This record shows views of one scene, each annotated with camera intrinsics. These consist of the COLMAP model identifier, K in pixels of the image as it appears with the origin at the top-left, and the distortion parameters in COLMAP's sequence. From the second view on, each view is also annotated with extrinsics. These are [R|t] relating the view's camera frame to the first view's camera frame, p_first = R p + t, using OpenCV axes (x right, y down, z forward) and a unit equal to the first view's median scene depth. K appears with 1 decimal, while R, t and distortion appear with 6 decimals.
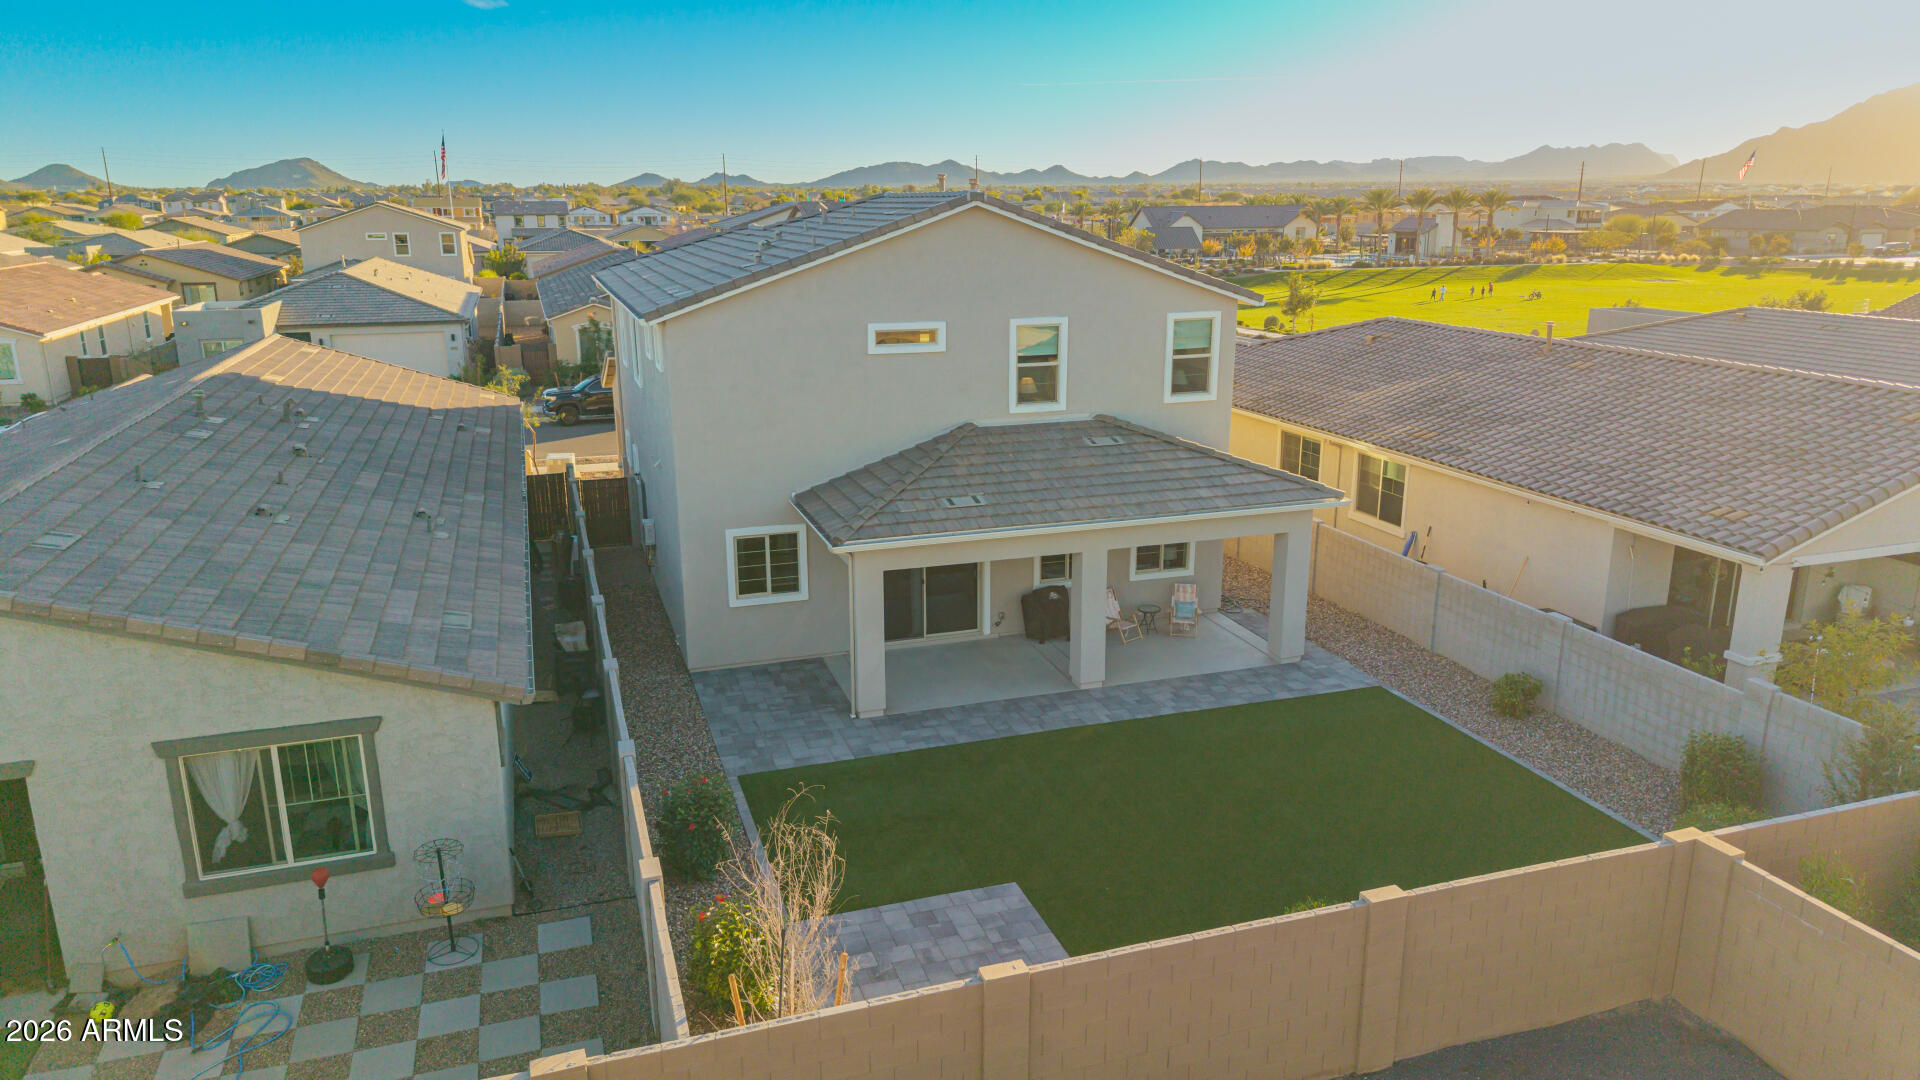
lens RADIAL K [[1282.7, 0, 962.7], [0, 1282.7, 545.3], [0, 0, 1]] dist [0.032869, -0.037842]
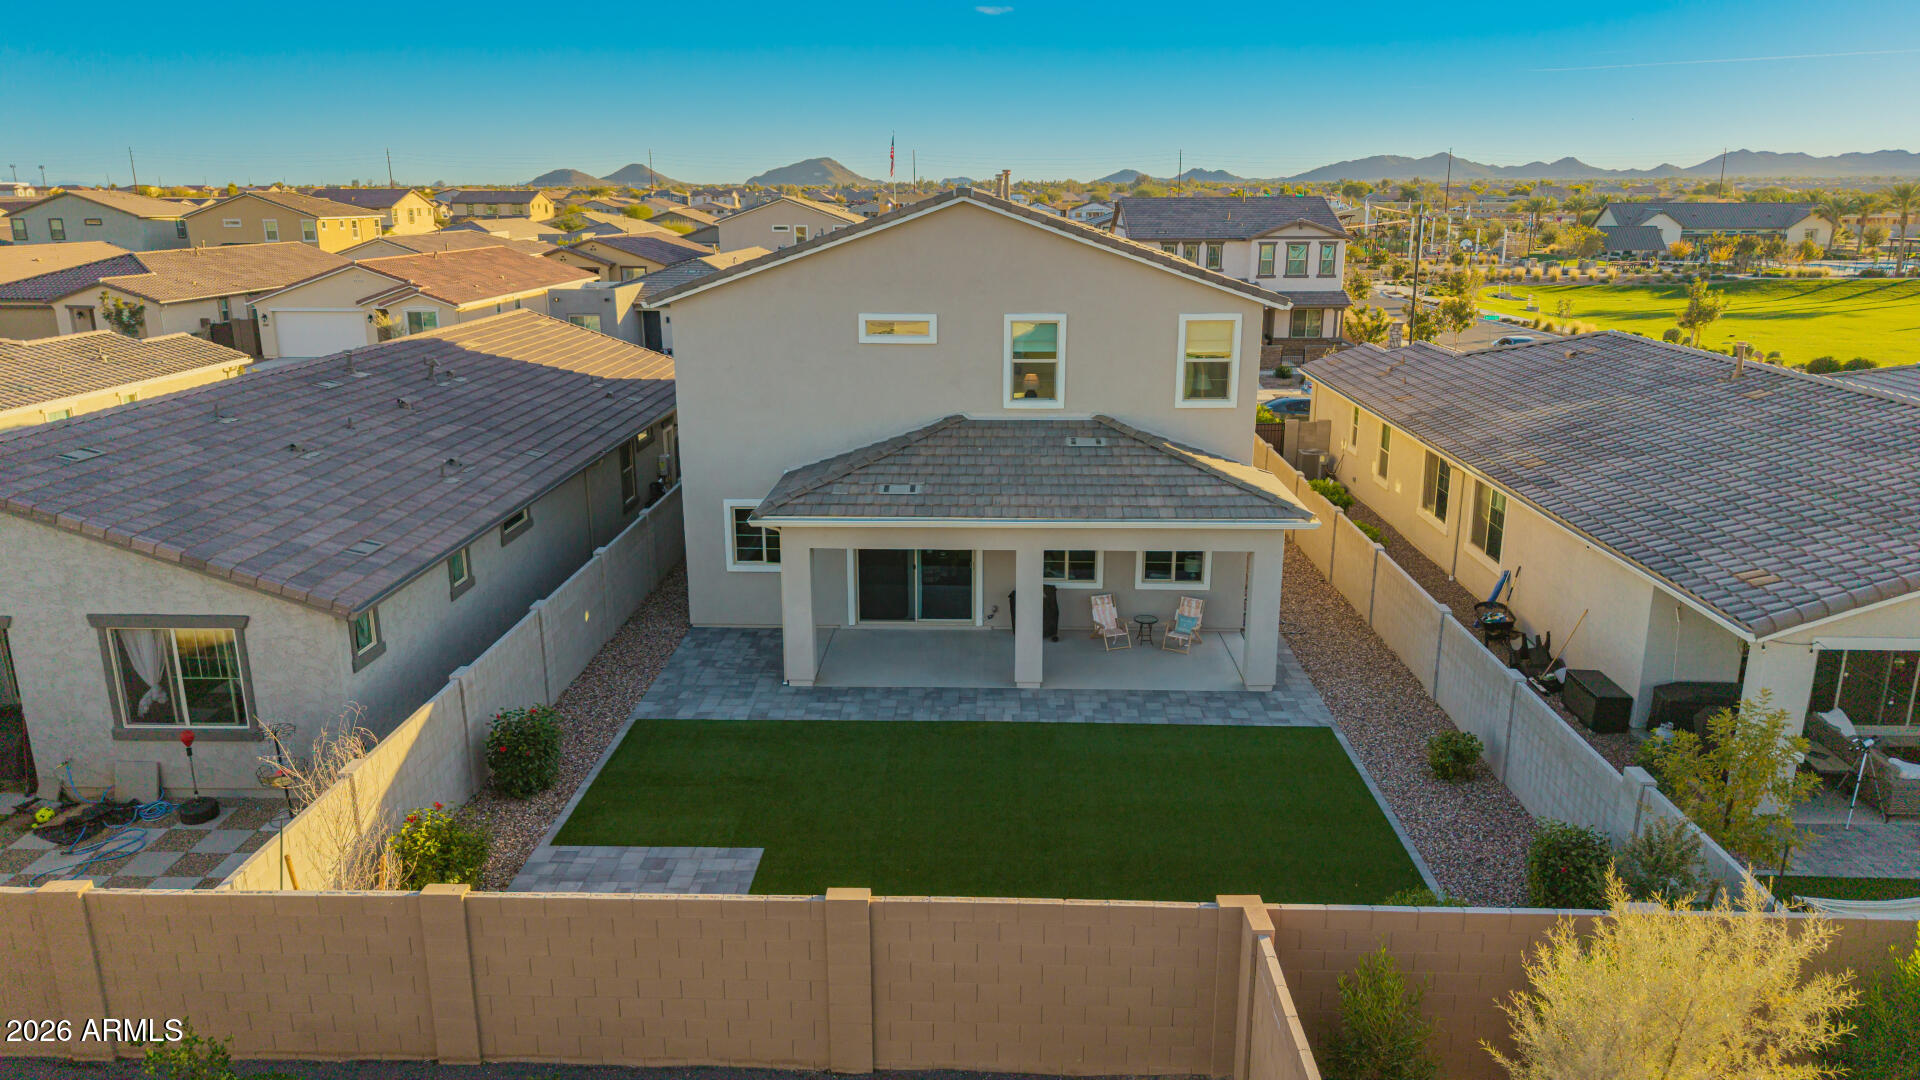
lens RADIAL K [[1282.7, 0, 962.7], [0, 1282.7, 545.3], [0, 0, 1]] dist [0.032869, -0.037842]
pose [[0.937981, 0.093986, -0.333705, 0.363890], [-0.092940, 0.995488, 0.019137, -0.012665], [0.333998, 0.013064, 0.942483, 0.045494]]
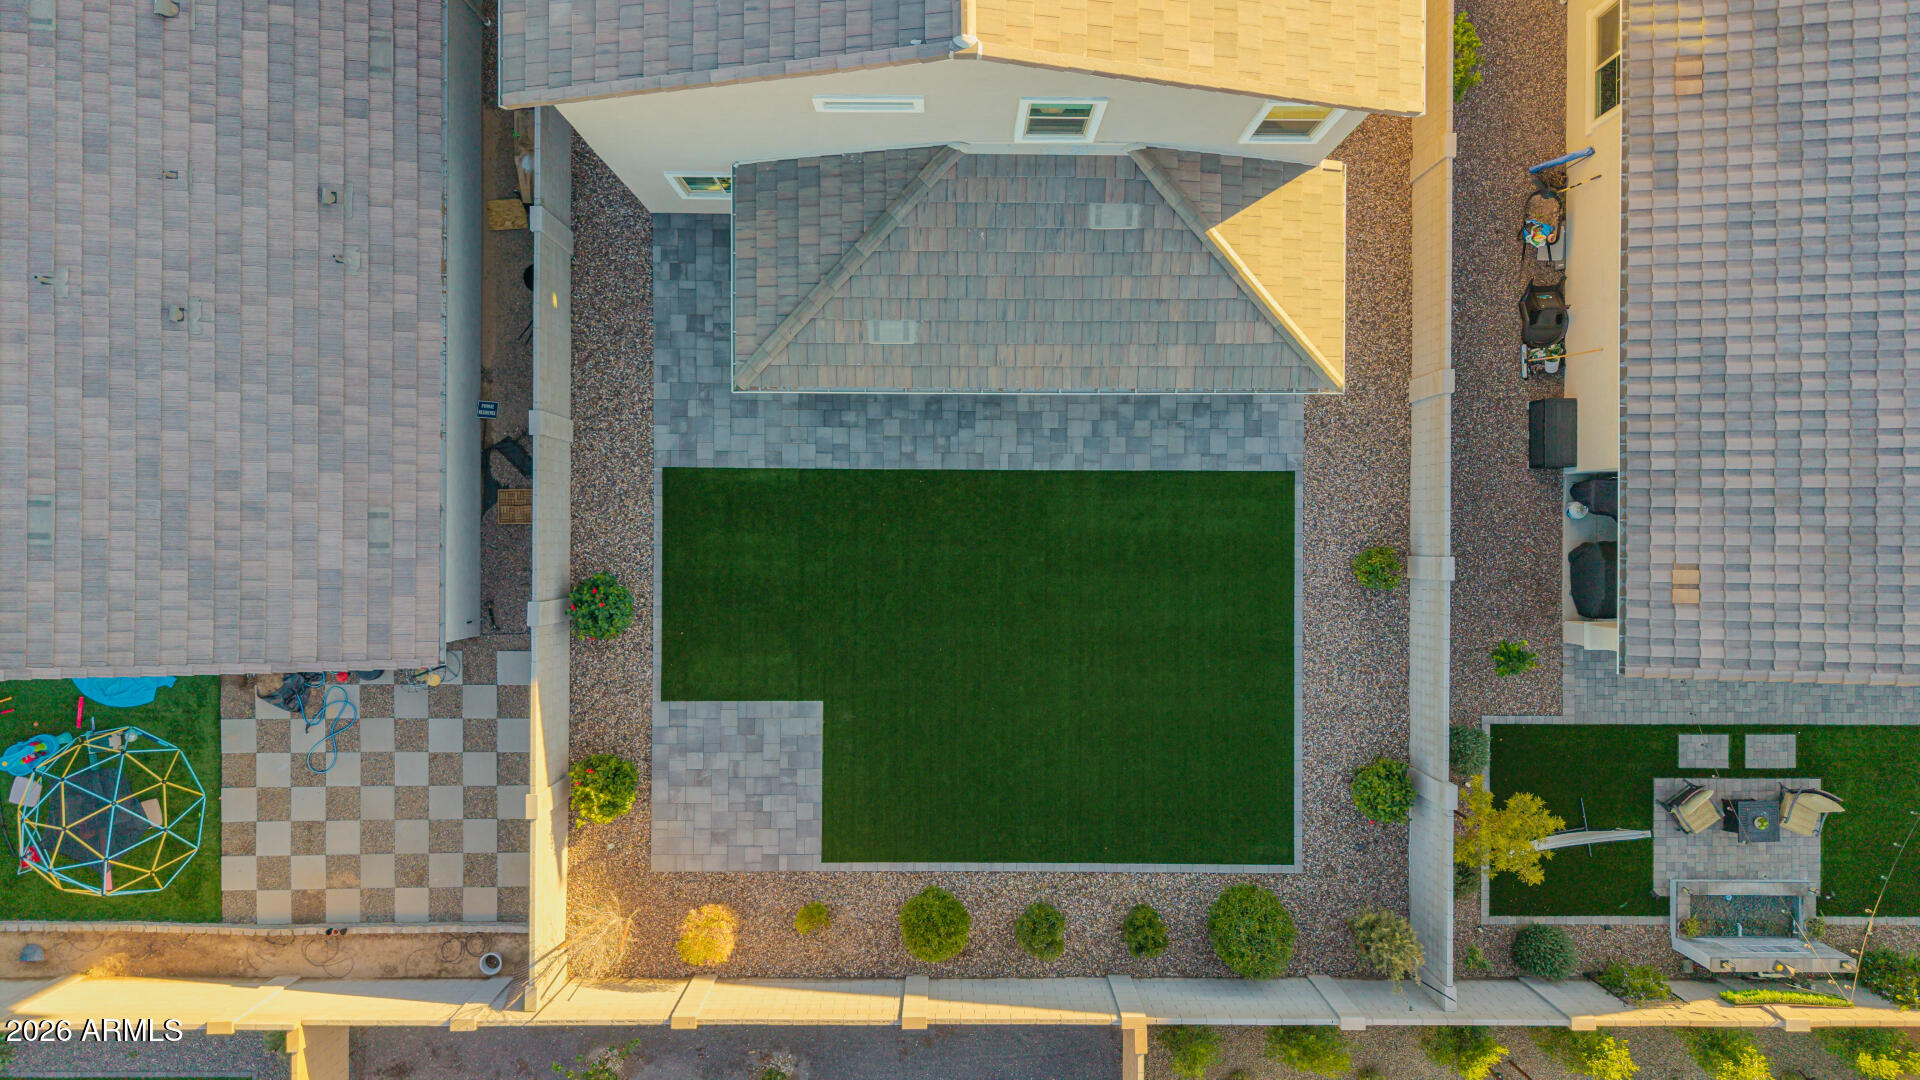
lens RADIAL K [[1282.7, 0, 962.7], [0, 1282.7, 545.3], [0, 0, 1]] dist [0.032869, -0.037842]
pose [[0.946330, 0.322688, 0.018249, 0.074304], [-0.100327, 0.239611, 0.965671, -0.811323], [0.307237, -0.915674, 0.259125, 0.589932]]
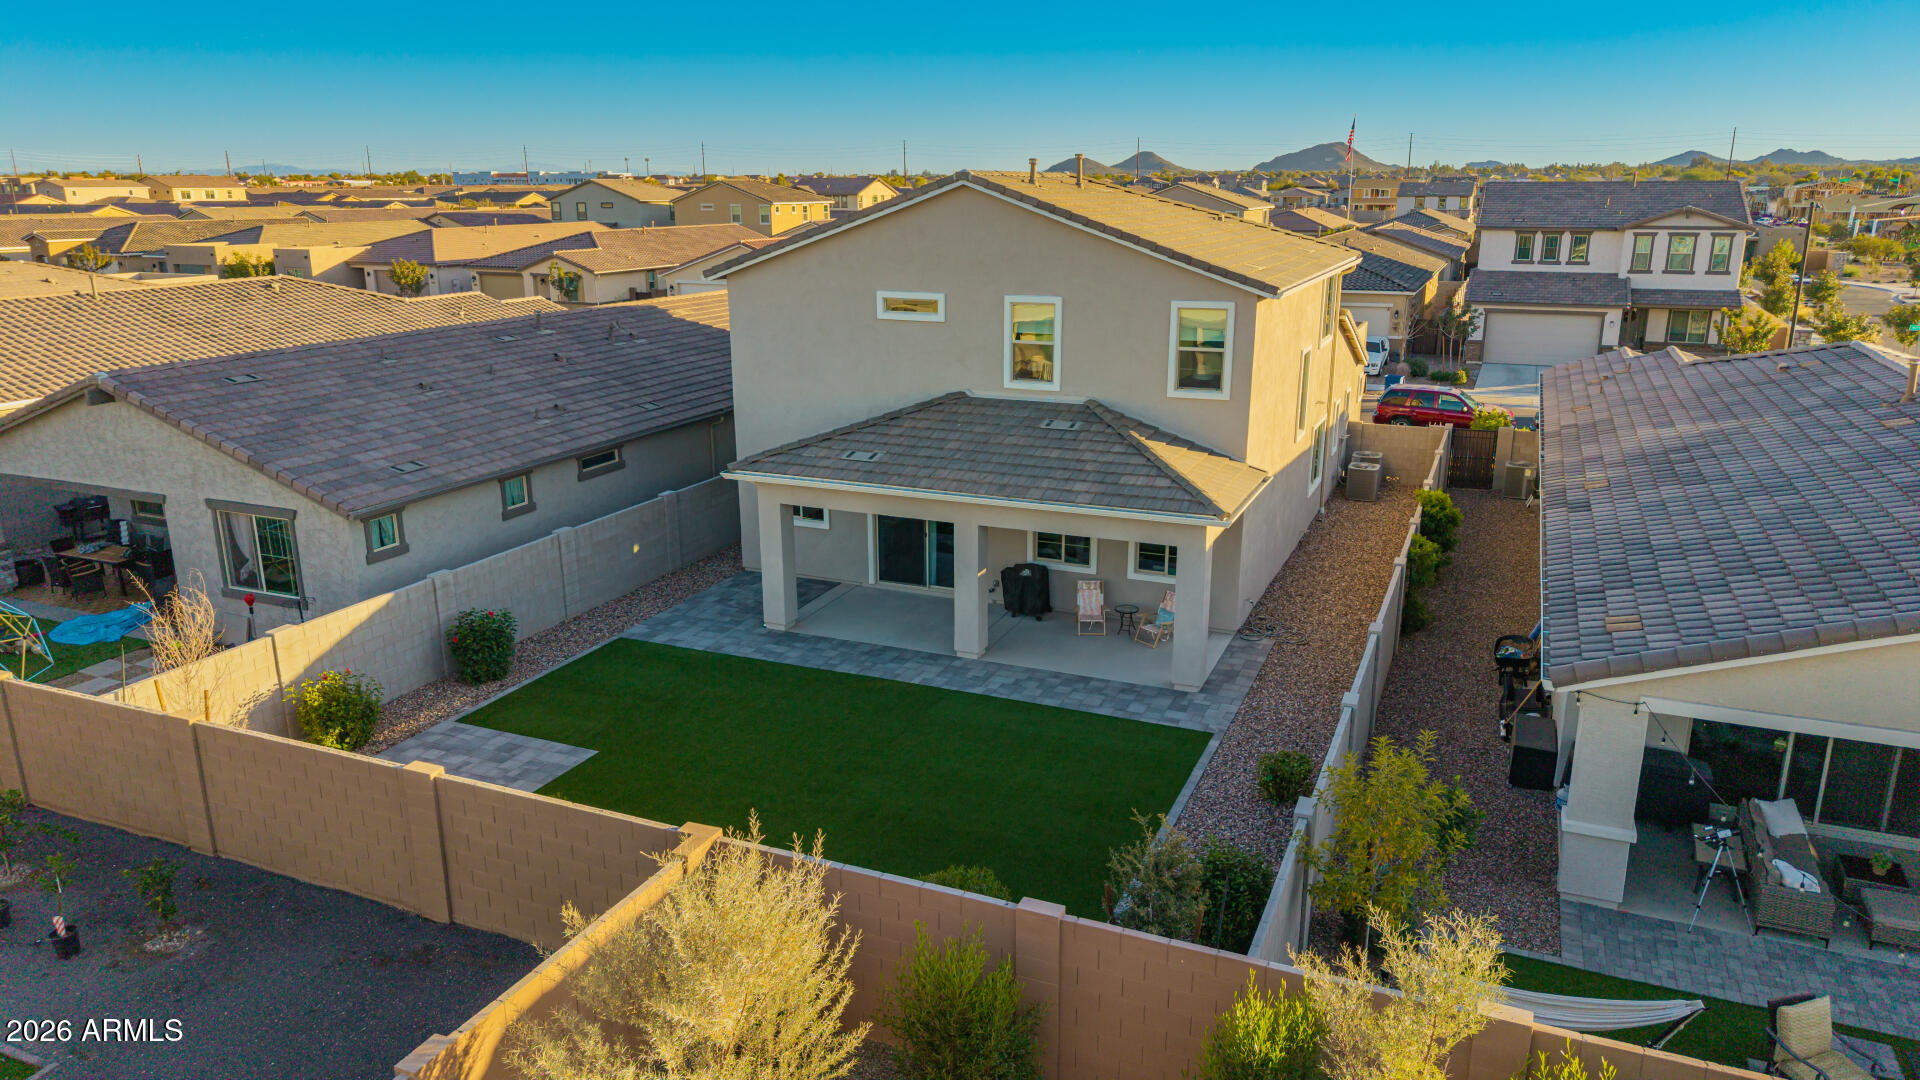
lens RADIAL K [[1282.7, 0, 962.7], [0, 1282.7, 545.3], [0, 0, 1]] dist [0.032869, -0.037842]
pose [[0.745689, 0.183211, -0.640610, 0.718777], [-0.174598, 0.981586, 0.077491, -0.054373], [0.643011, 0.054065, 0.763946, 0.205219]]
